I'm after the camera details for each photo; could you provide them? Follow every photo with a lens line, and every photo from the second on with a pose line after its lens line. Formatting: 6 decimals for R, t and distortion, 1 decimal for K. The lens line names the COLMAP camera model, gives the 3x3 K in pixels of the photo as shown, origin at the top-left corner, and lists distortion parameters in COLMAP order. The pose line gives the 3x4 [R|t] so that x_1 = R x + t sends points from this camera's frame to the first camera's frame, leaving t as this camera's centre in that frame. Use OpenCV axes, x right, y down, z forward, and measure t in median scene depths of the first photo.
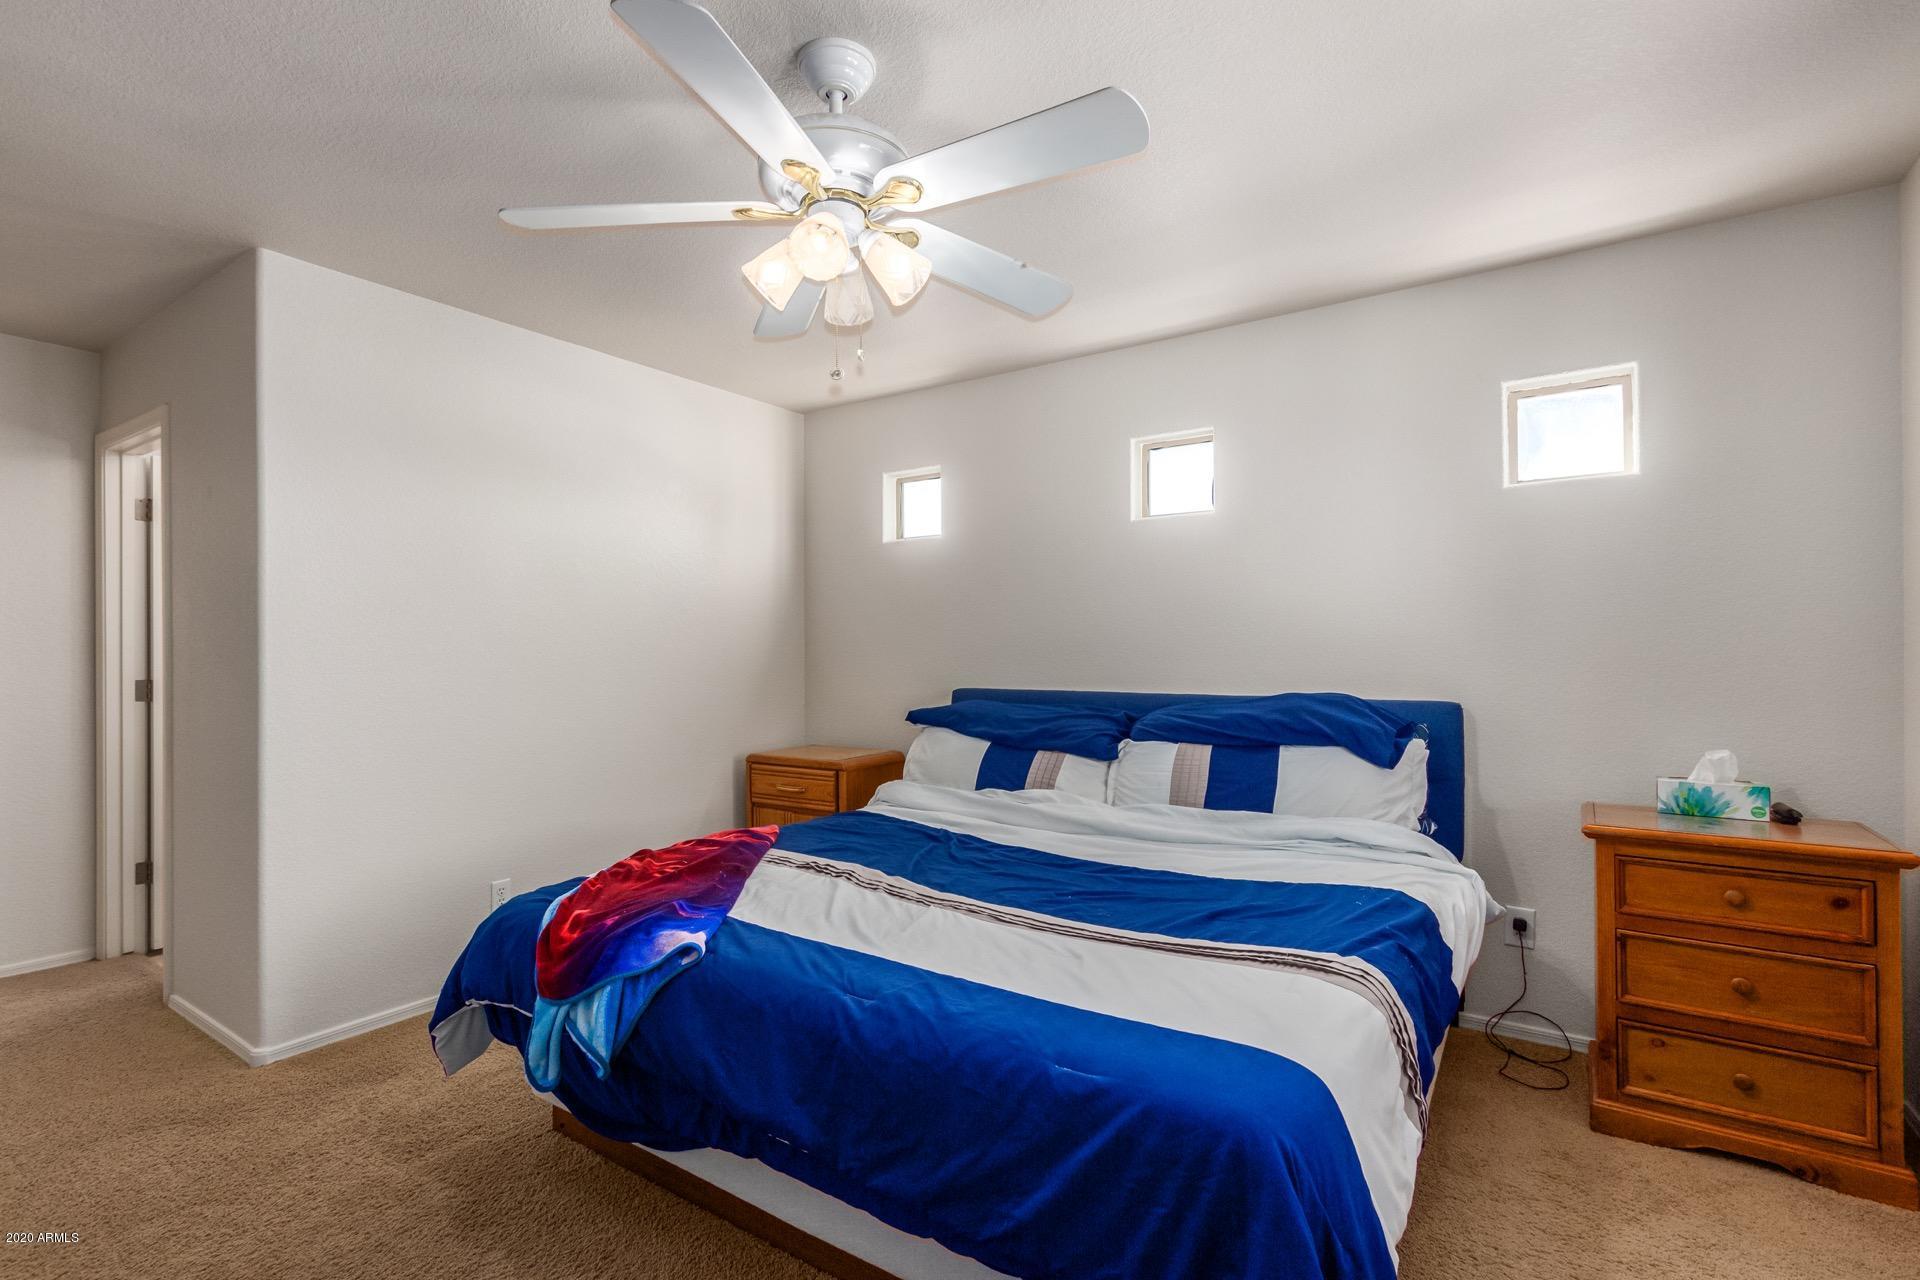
lens RADIAL K [[893.9, 0, 946.2], [0, 893.9, 643.8], [0, 0, 1]] dist [0.003520, 0.000060]
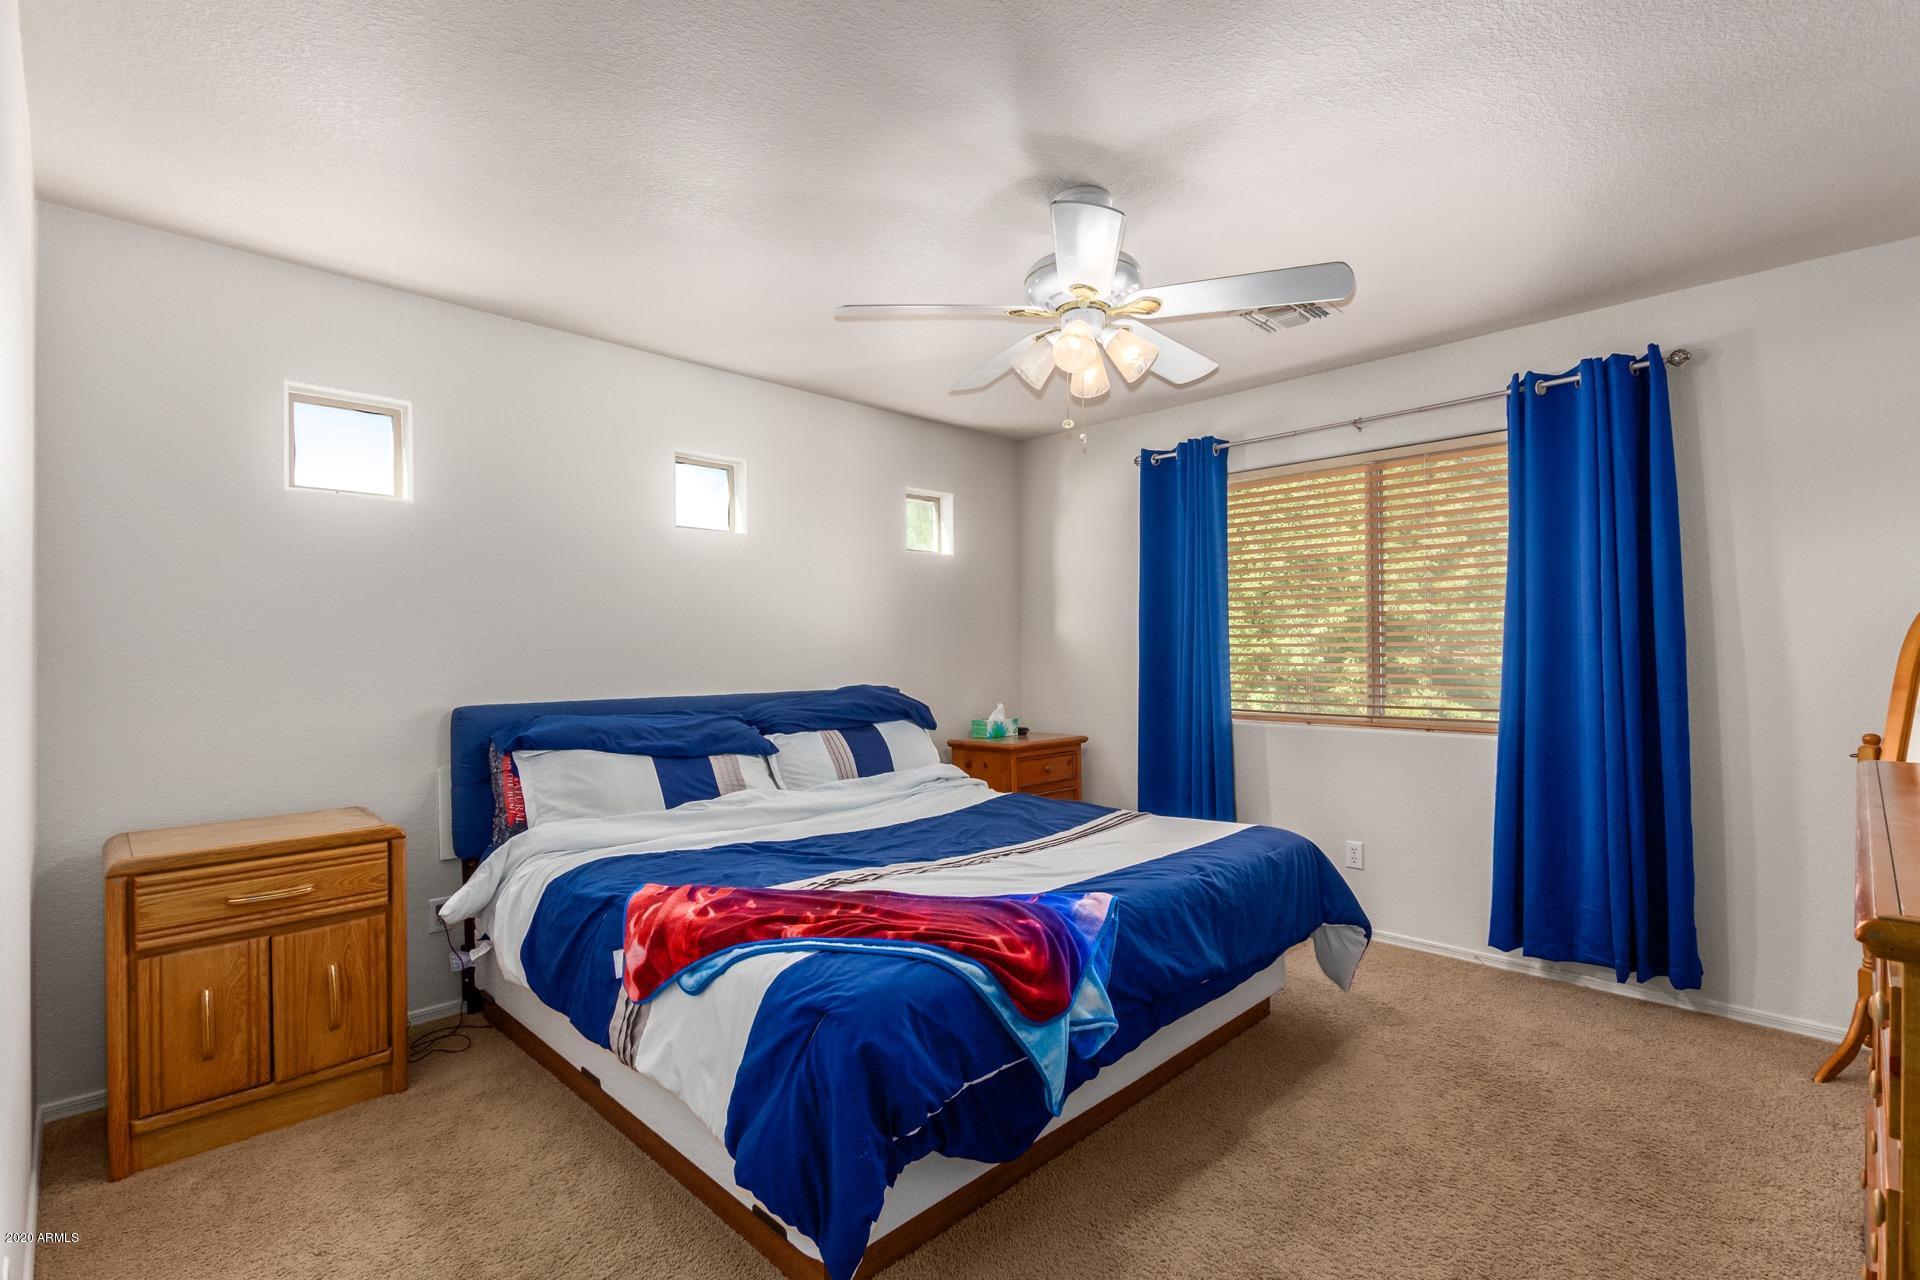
lens RADIAL K [[893.9, 0, 961.9], [0, 893.9, 643.9], [0, 0, 1]] dist [0.003520, 0.000060]
pose [[0.184542, 0.008338, 0.982789, -0.856965], [0.003794, 0.999951, -0.009196, 0.004613], [-0.982817, 0.005426, 0.184501, 0.562169]]
